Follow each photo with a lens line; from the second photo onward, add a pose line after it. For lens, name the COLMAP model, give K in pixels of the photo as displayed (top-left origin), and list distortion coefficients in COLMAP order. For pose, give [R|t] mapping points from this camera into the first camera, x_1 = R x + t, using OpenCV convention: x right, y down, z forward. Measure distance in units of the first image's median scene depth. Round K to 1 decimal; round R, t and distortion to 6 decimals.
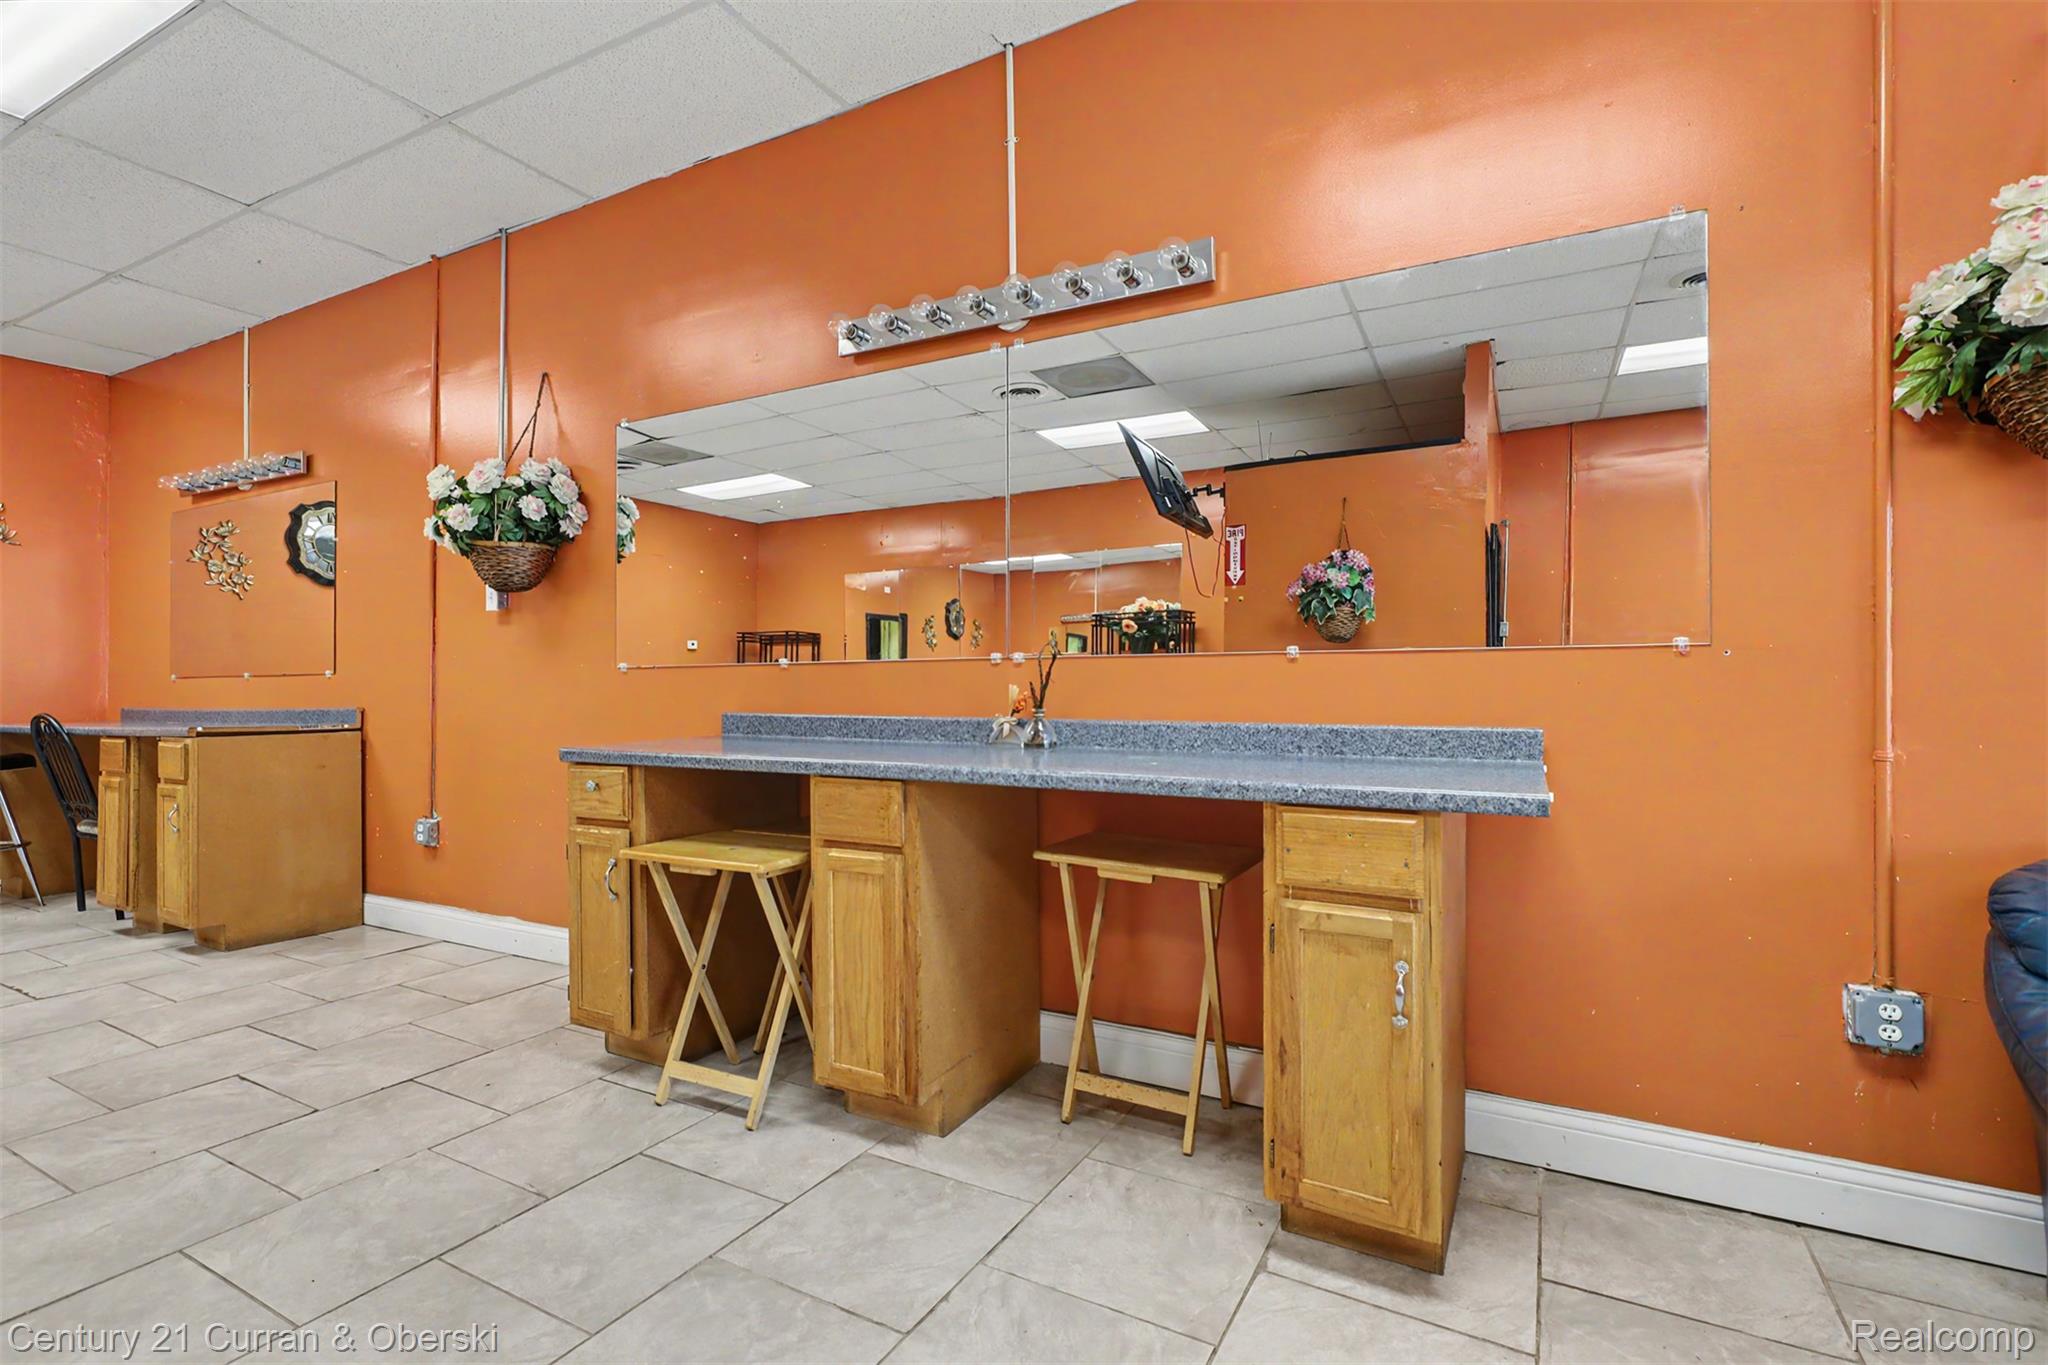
lens RADIAL K [[946.7, 0, 1028.5], [0, 946.7, 677.7], [0, 0, 1]] dist [0.001738, 0.000579]
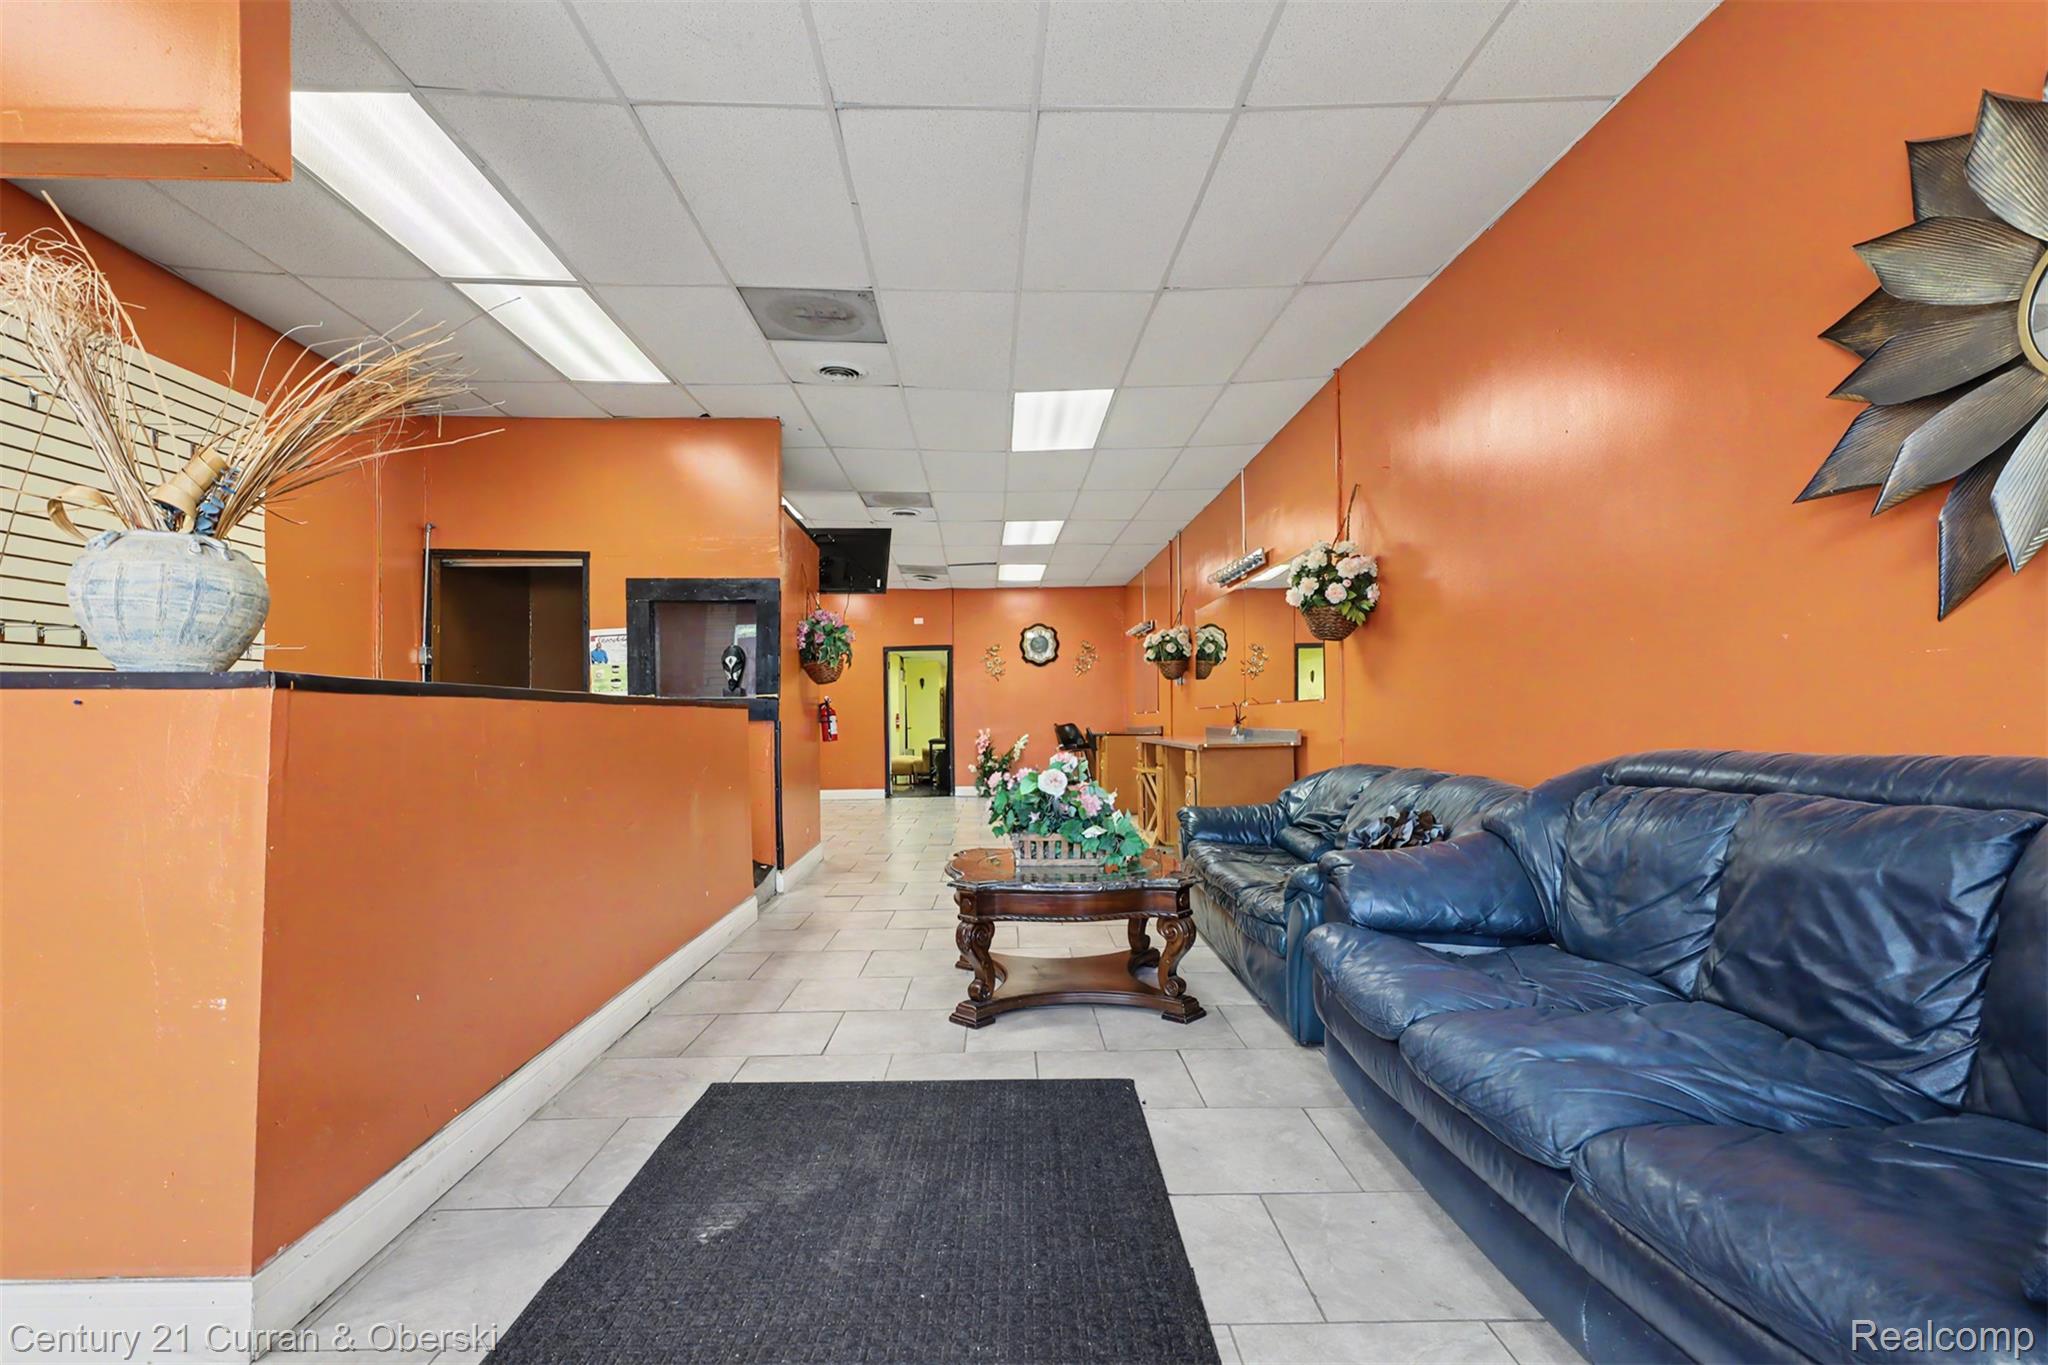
lens RADIAL K [[946.7, 0, 1017.9], [0, 946.7, 702.3], [0, 0, 1]] dist [0.001738, 0.000579]
pose [[0.505220, -0.015960, -0.862843, 1.552974], [0.010518, 0.999869, -0.012336, -0.005342], [0.862927, -0.002843, 0.505321, -0.688301]]
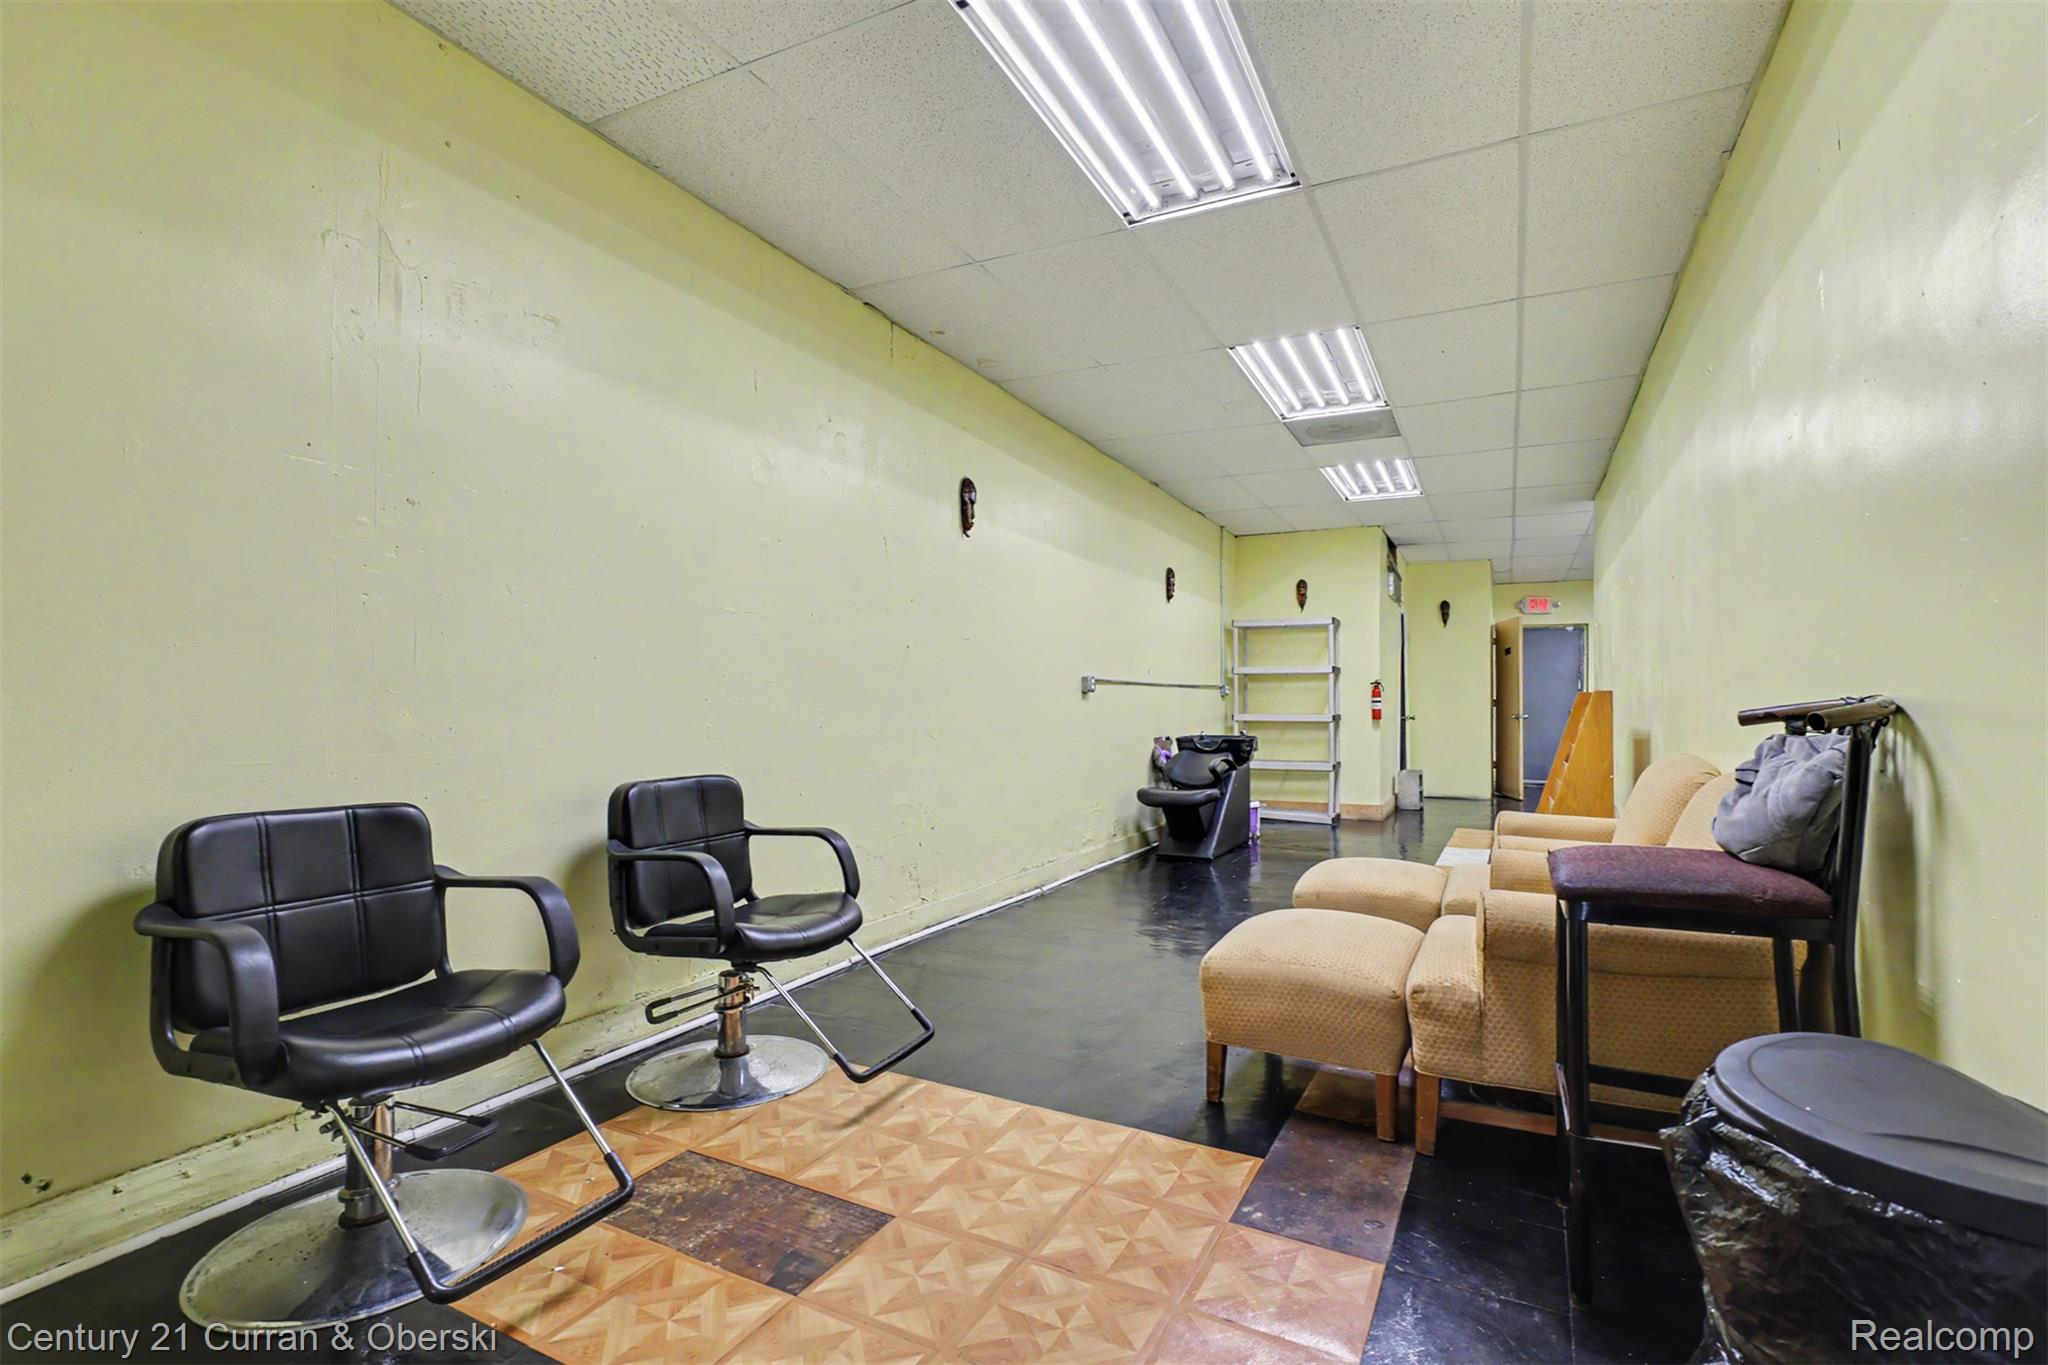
lens RADIAL K [[946.7, 0, 1025.3], [0, 946.7, 693.8], [0, 0, 1]] dist [0.001738, 0.000579]
pose [[0.016375, -0.005037, -0.999853, -2.256439], [0.003580, 0.999981, -0.004979, 0.026416], [0.999860, -0.003497, 0.016393, 1.020585]]
